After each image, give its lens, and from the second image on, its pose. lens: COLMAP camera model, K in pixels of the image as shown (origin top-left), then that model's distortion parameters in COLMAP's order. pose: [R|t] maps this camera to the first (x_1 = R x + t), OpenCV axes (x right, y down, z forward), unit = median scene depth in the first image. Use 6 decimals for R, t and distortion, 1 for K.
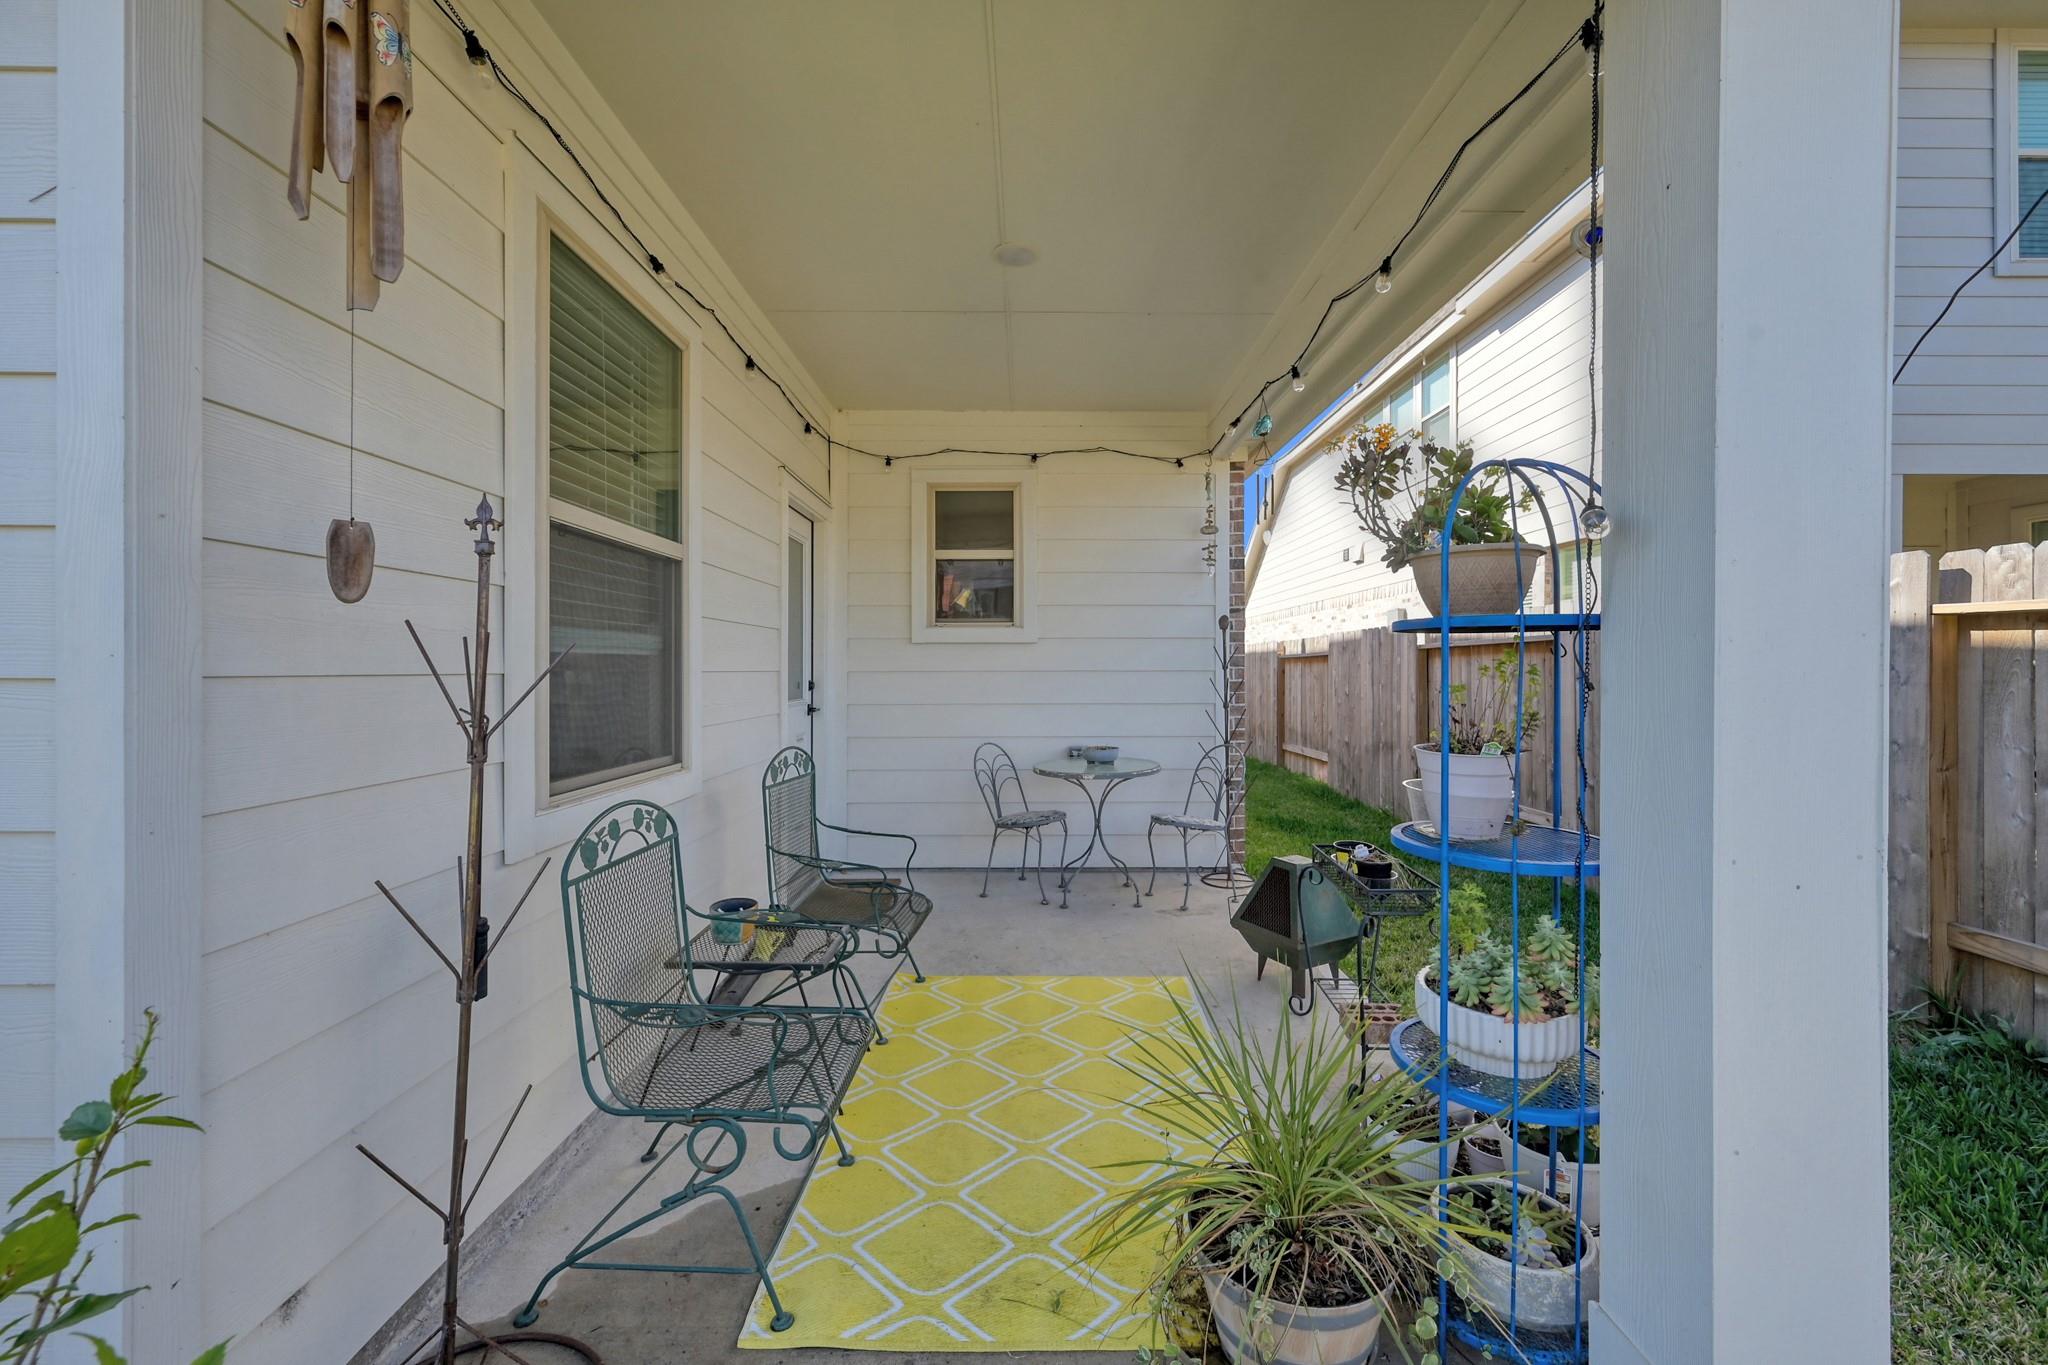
lens RADIAL K [[770.9, 0, 1030.3], [0, 770.9, 671.5], [0, 0, 1]] dist [-0.001023, -0.000196]
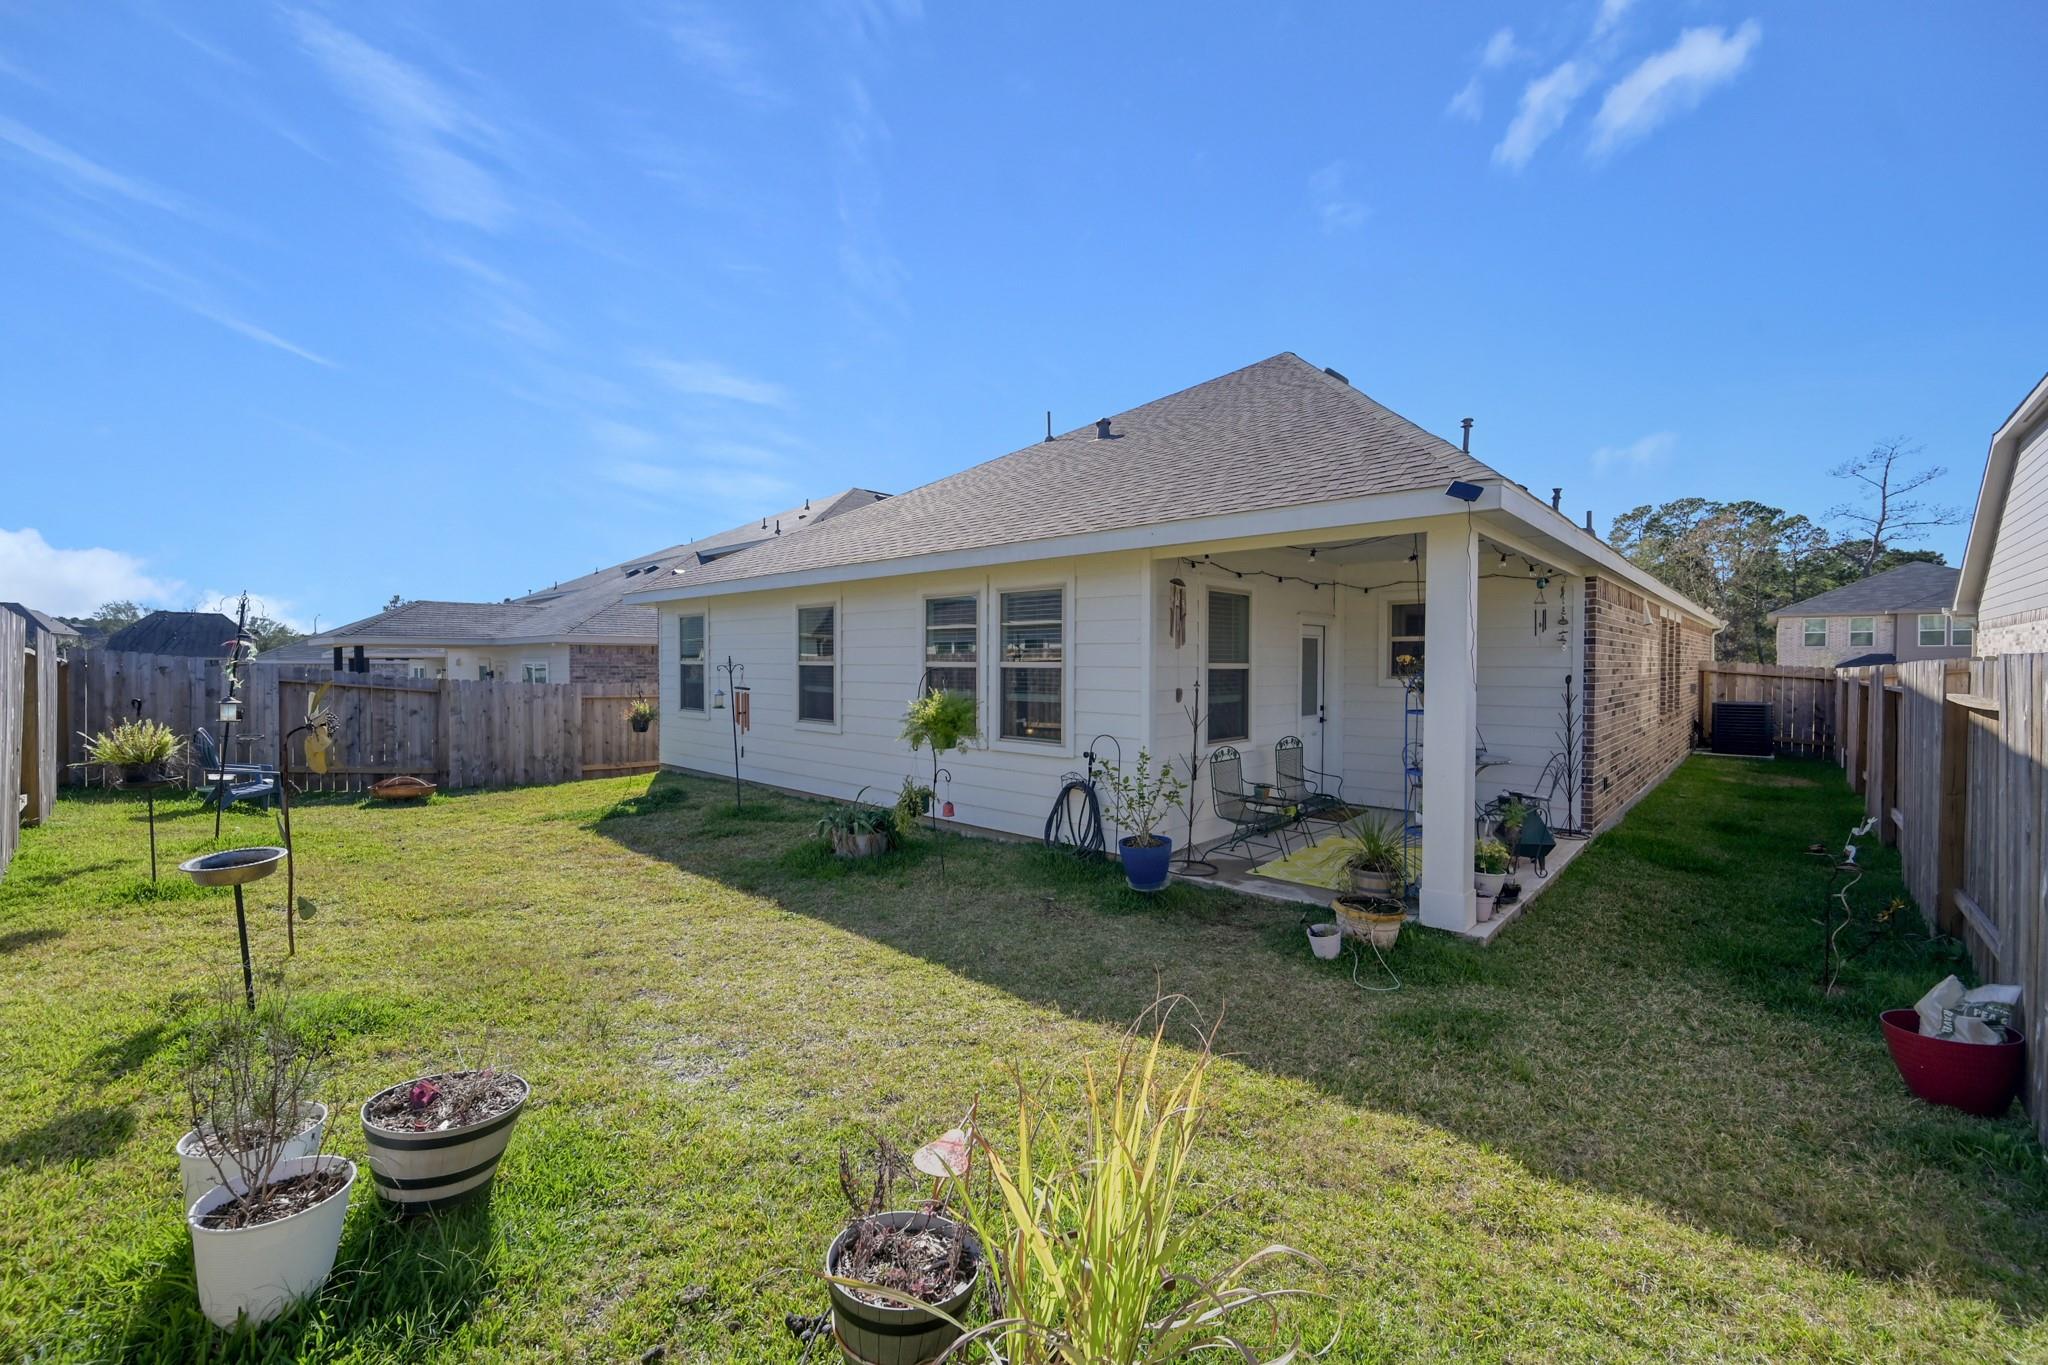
lens RADIAL K [[770.9, 0, 1023.5], [0, 770.9, 684.0], [0, 0, 1]] dist [-0.001023, -0.000196]
pose [[0.699571, 0.017447, -0.714350, 1.138070], [0.000279, 0.999695, 0.024690, -0.177414], [0.714563, -0.017472, 0.699353, -1.806592]]
